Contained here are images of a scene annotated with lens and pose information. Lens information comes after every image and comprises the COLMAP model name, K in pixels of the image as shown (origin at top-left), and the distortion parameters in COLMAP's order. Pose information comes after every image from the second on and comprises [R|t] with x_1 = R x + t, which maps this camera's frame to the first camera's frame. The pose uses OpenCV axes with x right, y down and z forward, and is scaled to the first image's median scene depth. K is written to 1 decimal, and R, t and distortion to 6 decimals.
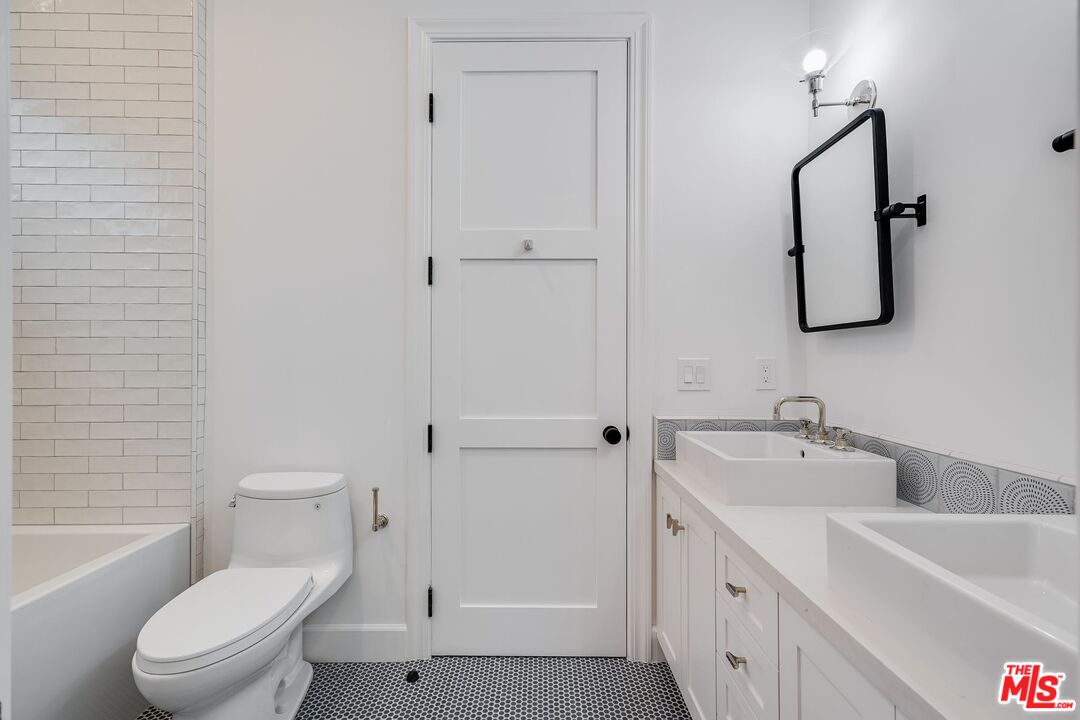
lens RADIAL K [[485.0, 0, 544.8], [0, 485.0, 355.6], [0, 0, 1]] dist [0.006466, 0.001267]
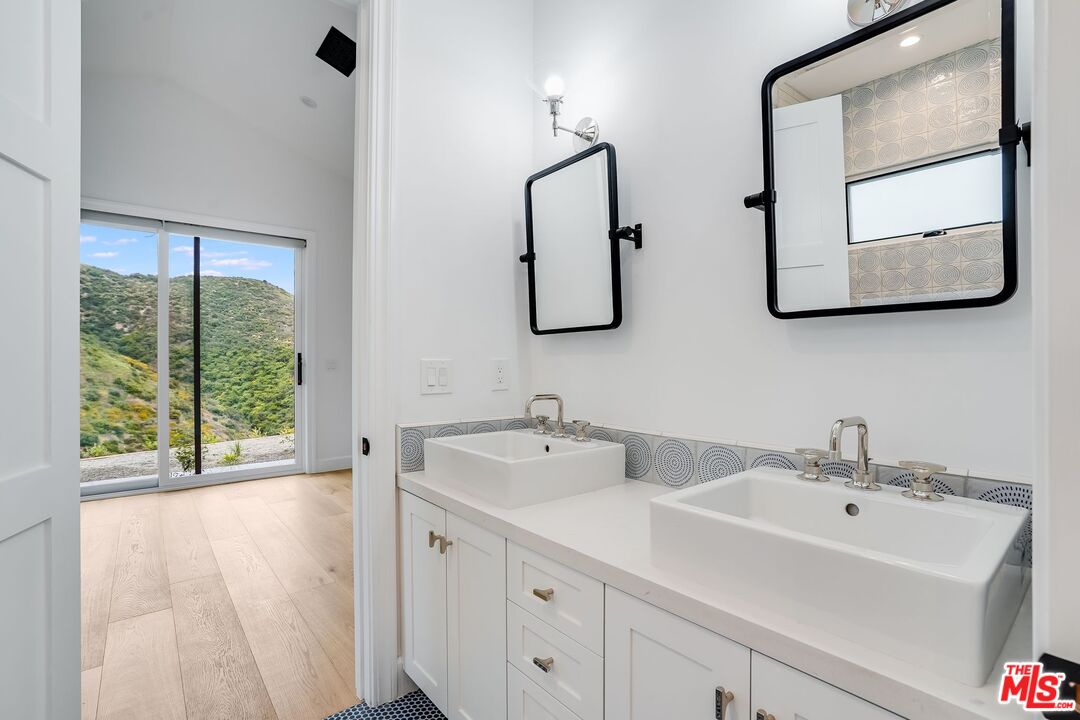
lens RADIAL K [[496.1, 0, 534.8], [0, 496.1, 361.7], [0, 0, 1]] dist [-0.041064, 0.013180]
pose [[0.783821, -0.002905, 0.620980, -0.164677], [0.001413, 0.999995, 0.002895, 0.009412], [-0.620985, -0.001392, 0.783821, 0.166921]]
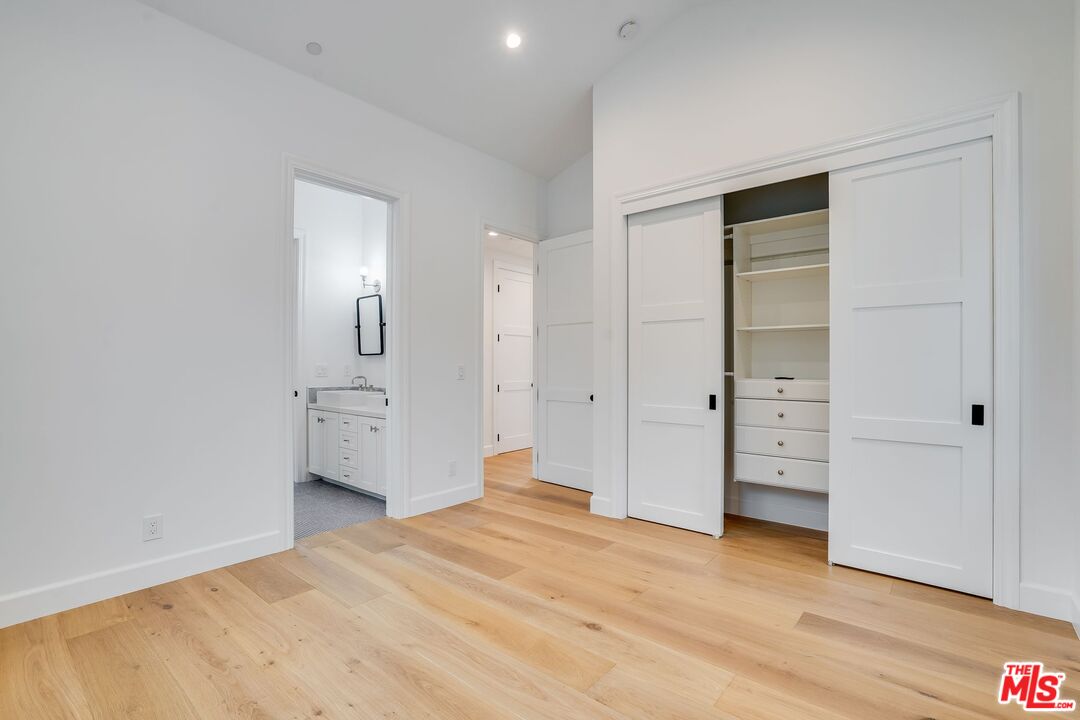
lens RADIAL K [[496.1, 0, 530.4], [0, 496.1, 358.5], [0, 0, 1]] dist [-0.041064, 0.013180]
pose [[0.669997, 0.002631, 0.742359, -1.113578], [-0.001267, 0.999996, -0.002400, -0.026787], [-0.742363, 0.000668, 0.669998, -1.975069]]
